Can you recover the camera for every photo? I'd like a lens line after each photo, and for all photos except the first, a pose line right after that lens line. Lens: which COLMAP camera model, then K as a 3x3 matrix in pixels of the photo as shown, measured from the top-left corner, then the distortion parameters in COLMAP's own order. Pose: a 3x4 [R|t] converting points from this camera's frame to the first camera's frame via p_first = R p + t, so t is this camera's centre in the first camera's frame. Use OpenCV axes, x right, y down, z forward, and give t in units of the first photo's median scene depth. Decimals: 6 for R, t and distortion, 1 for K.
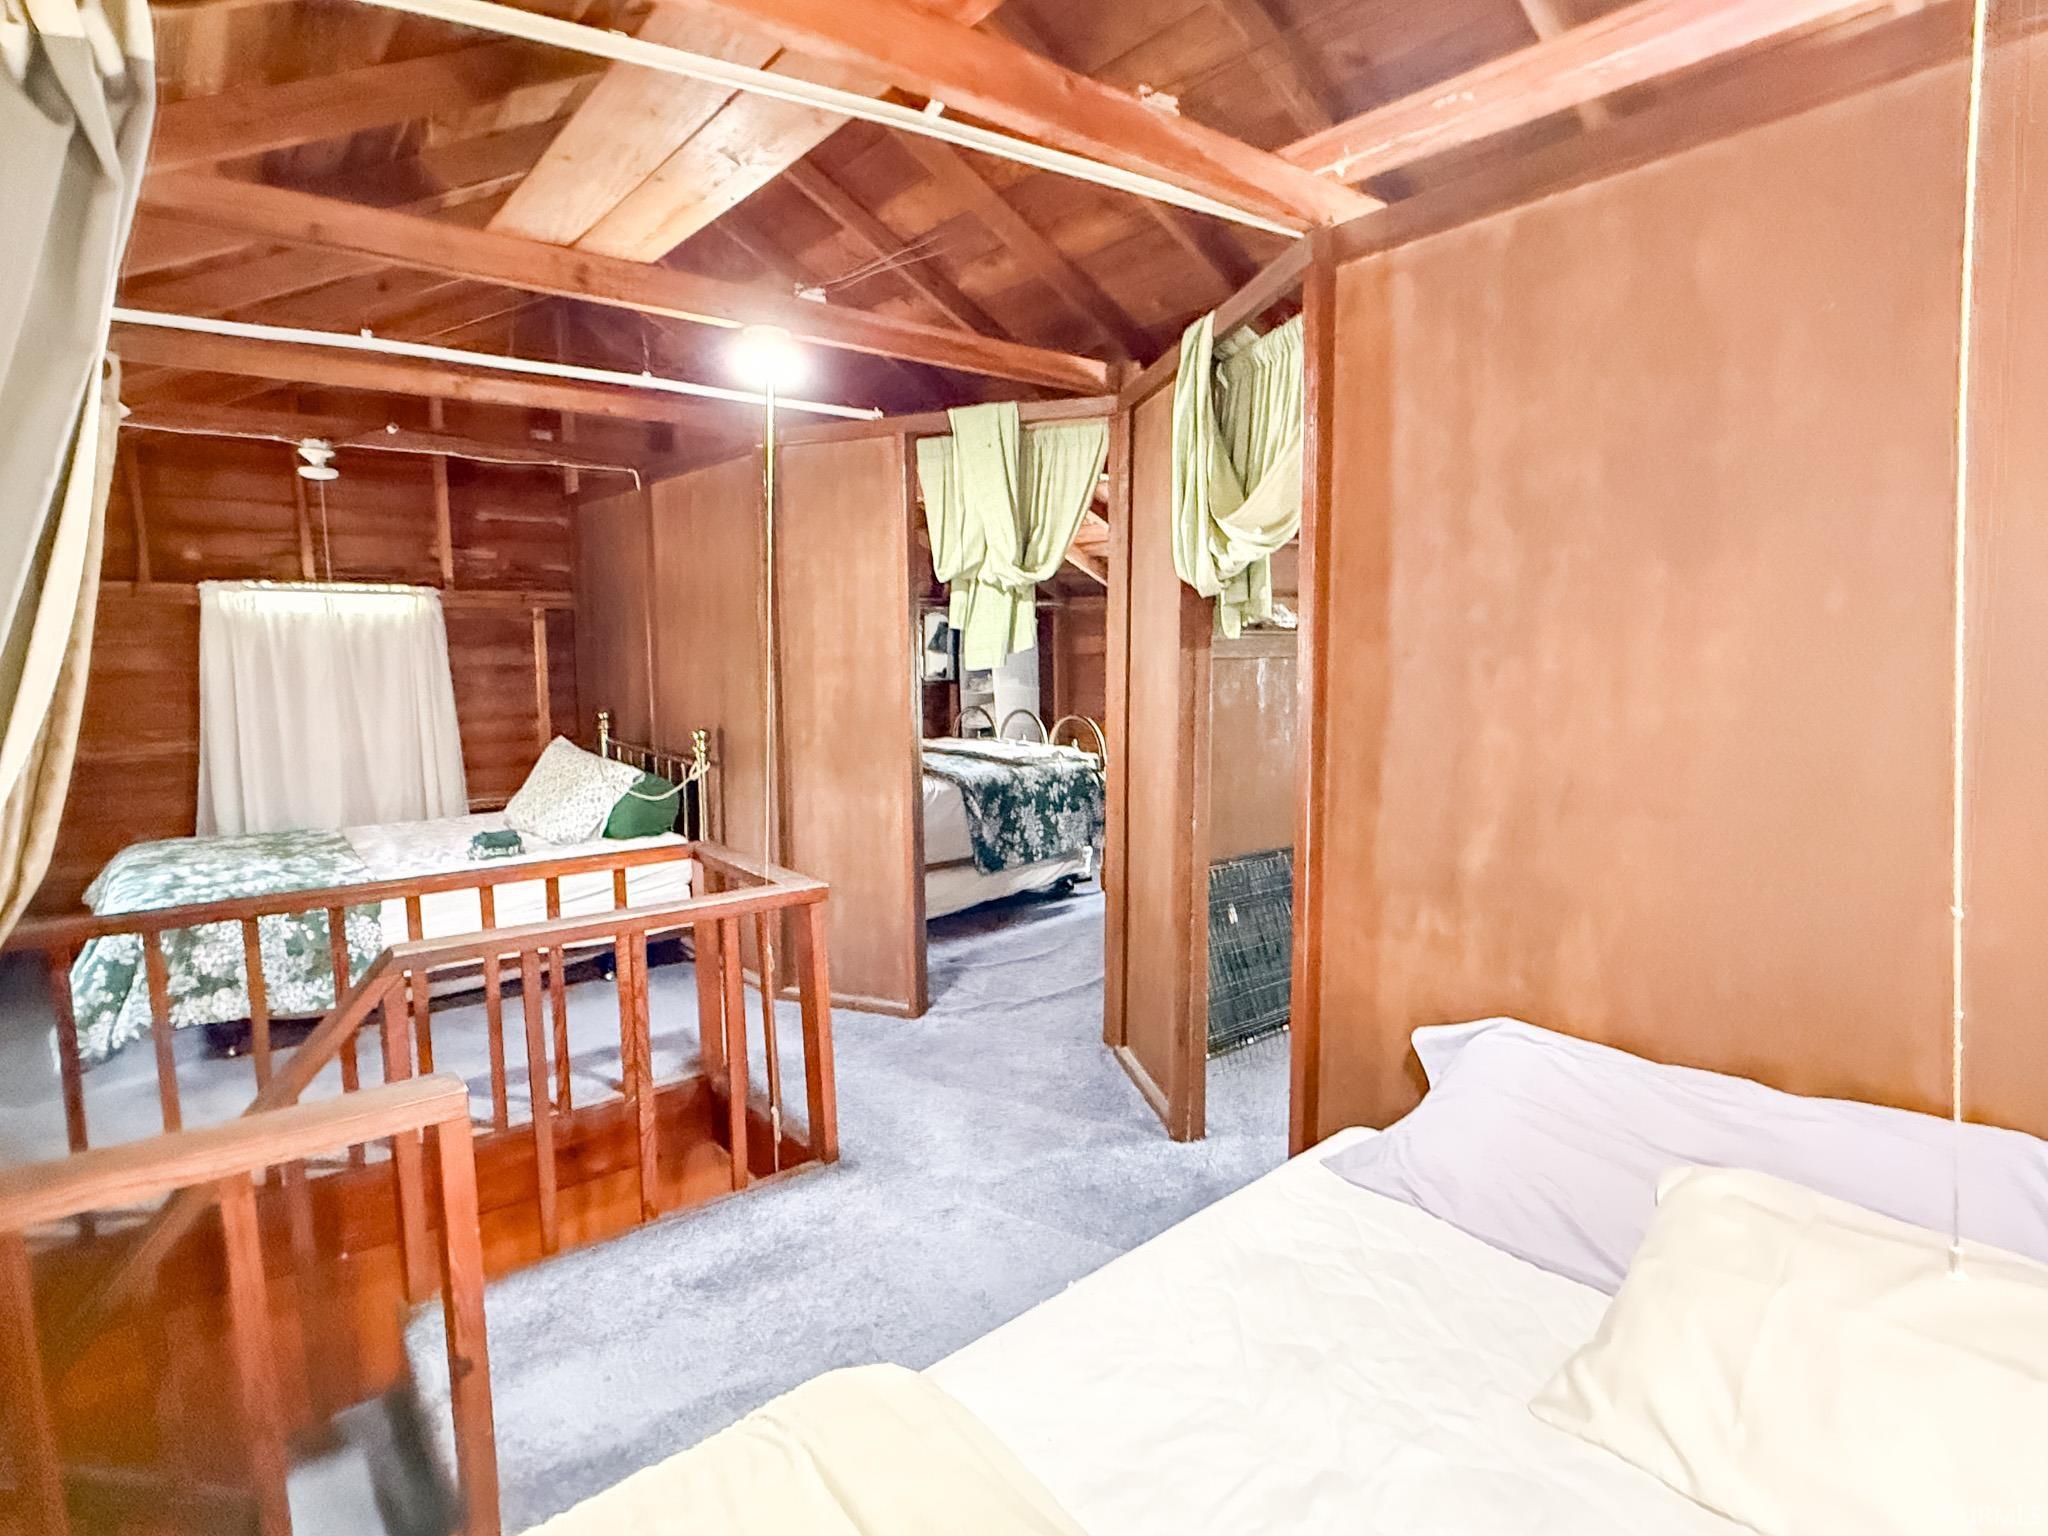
lens RADIAL K [[1080.9, 0, 1023.1], [0, 1080.9, 770.0], [0, 0, 1]] dist [0.000067, -0.000731]
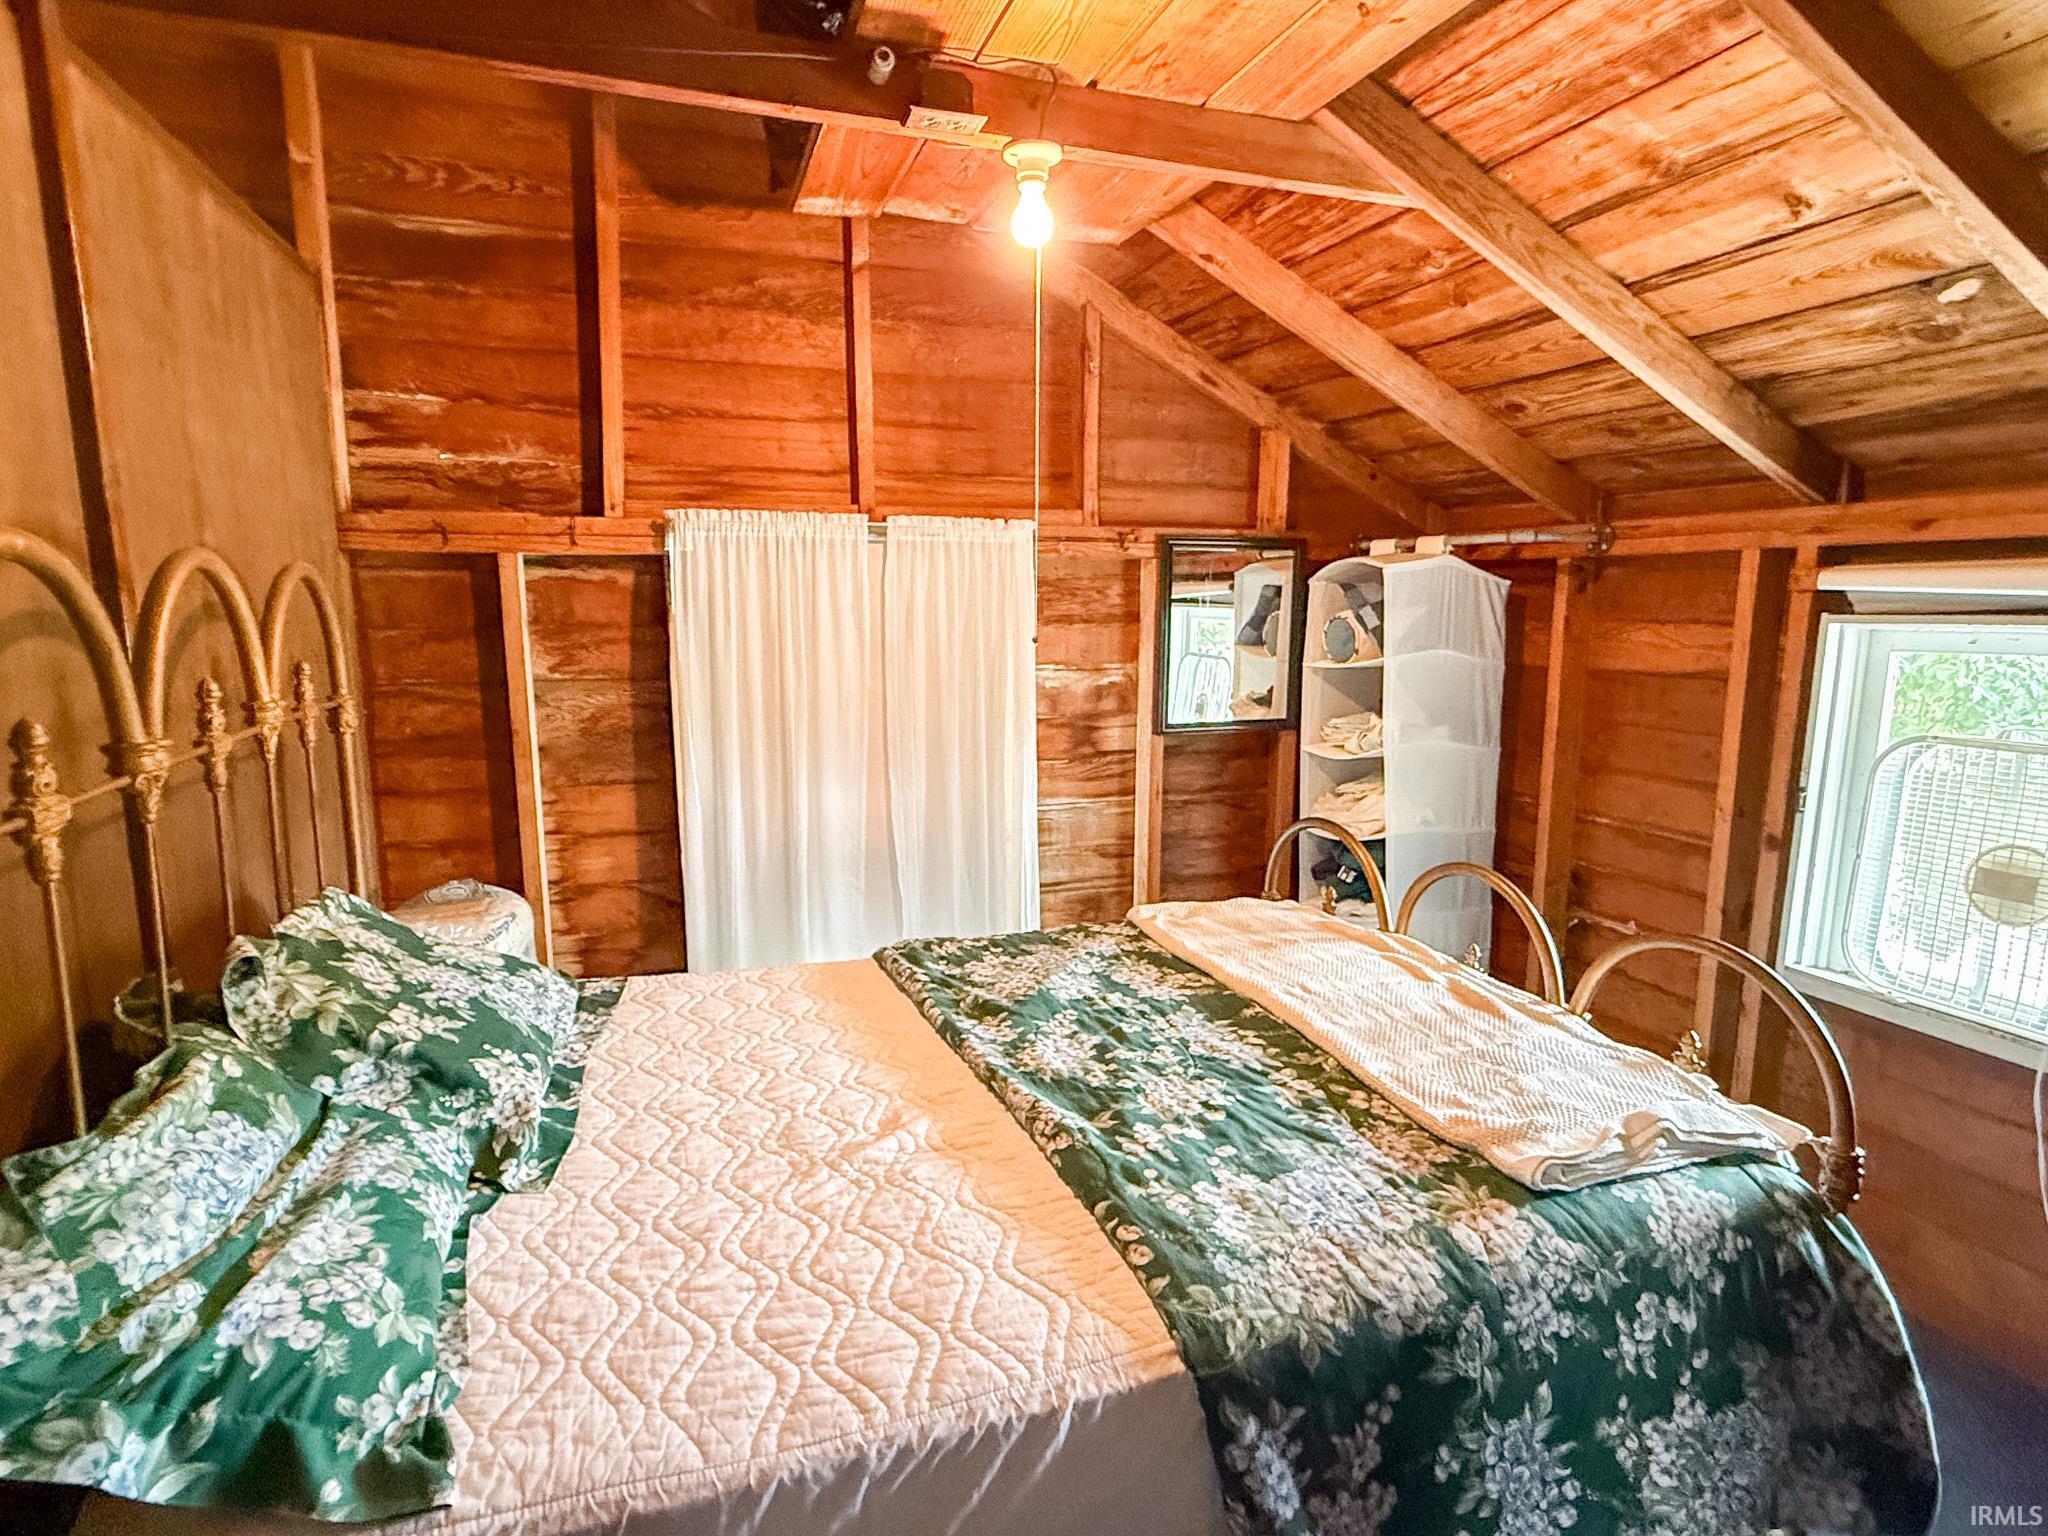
lens RADIAL K [[1080.9, 0, 1023.8], [0, 1080.9, 770.9], [0, 0, 1]] dist [0.000067, -0.000731]
pose [[0.942220, 0.058096, -0.329918, -0.025449], [-0.046168, 0.997969, 0.043881, -0.102680], [0.331797, -0.026114, 0.942989, 0.740184]]
